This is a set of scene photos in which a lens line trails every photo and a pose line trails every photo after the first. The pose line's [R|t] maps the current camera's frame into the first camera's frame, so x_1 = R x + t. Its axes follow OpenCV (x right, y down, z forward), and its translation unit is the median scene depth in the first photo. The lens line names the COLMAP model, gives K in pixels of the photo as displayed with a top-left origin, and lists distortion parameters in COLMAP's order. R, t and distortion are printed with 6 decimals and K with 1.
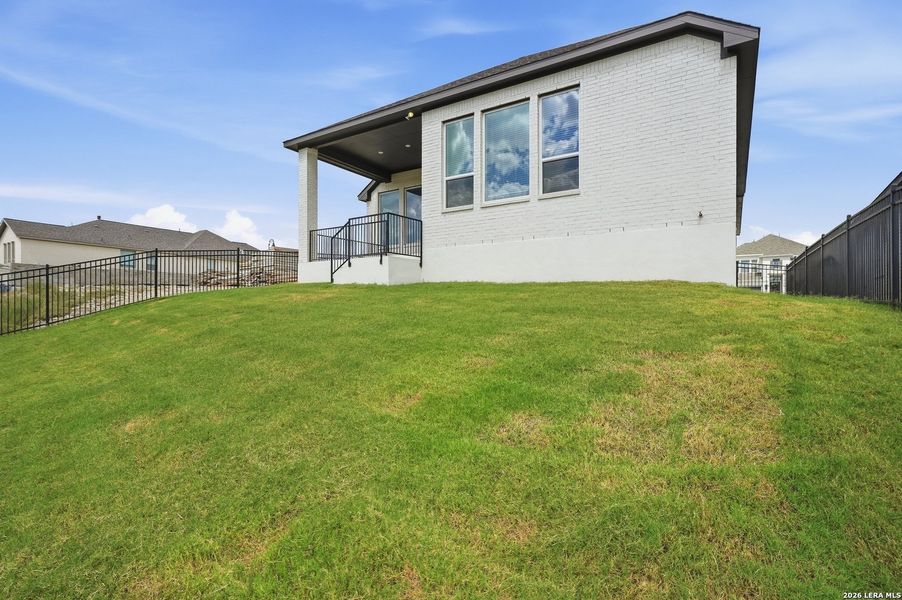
lens RADIAL K [[416.9, 0, 448.6], [0, 416.9, 298.4], [0, 0, 1]] dist [-0.003747, 0.000115]
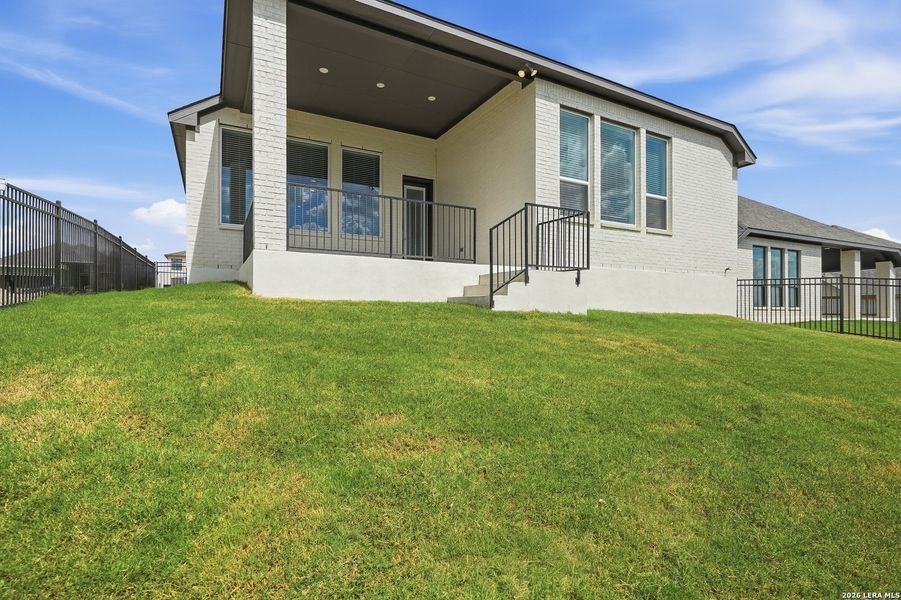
lens RADIAL K [[428.1, 0, 447.0], [0, 428.1, 303.6], [0, 0, 1]] dist [-0.003835, -0.000451]
pose [[0.513212, 0.025058, 0.857896, -0.815290], [-0.006424, 0.999658, -0.025356, -0.030889], [-0.858238, 0.007502, 0.513198, 0.786388]]
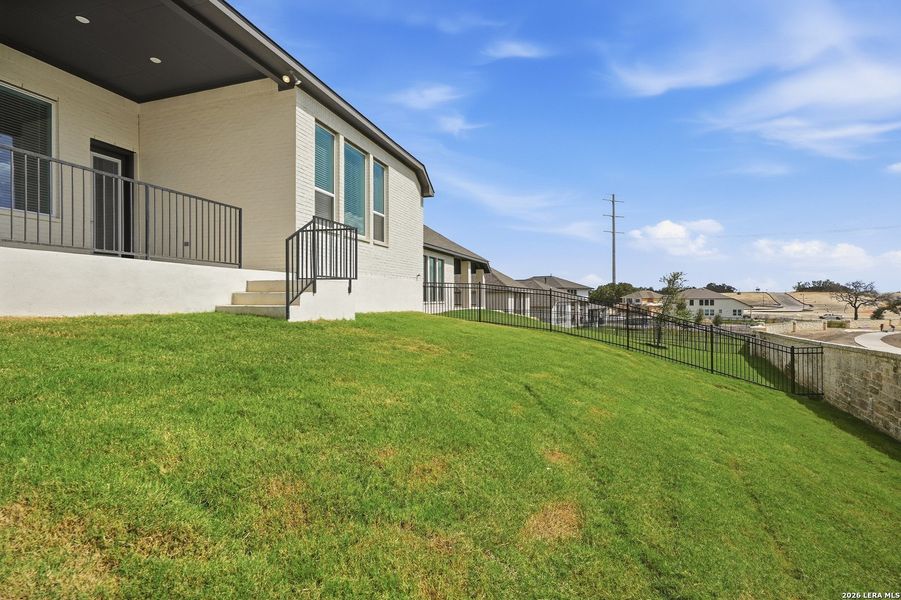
lens RADIAL K [[422.0, 0, 444.9], [0, 422.0, 292.8], [0, 0, 1]] dist [-0.000845, -0.000027]
pose [[-0.221999, 0.023105, 0.974773, -0.888152], [0.008093, 0.999728, -0.021854, -0.061276], [-0.975013, 0.003038, -0.222126, 0.951161]]
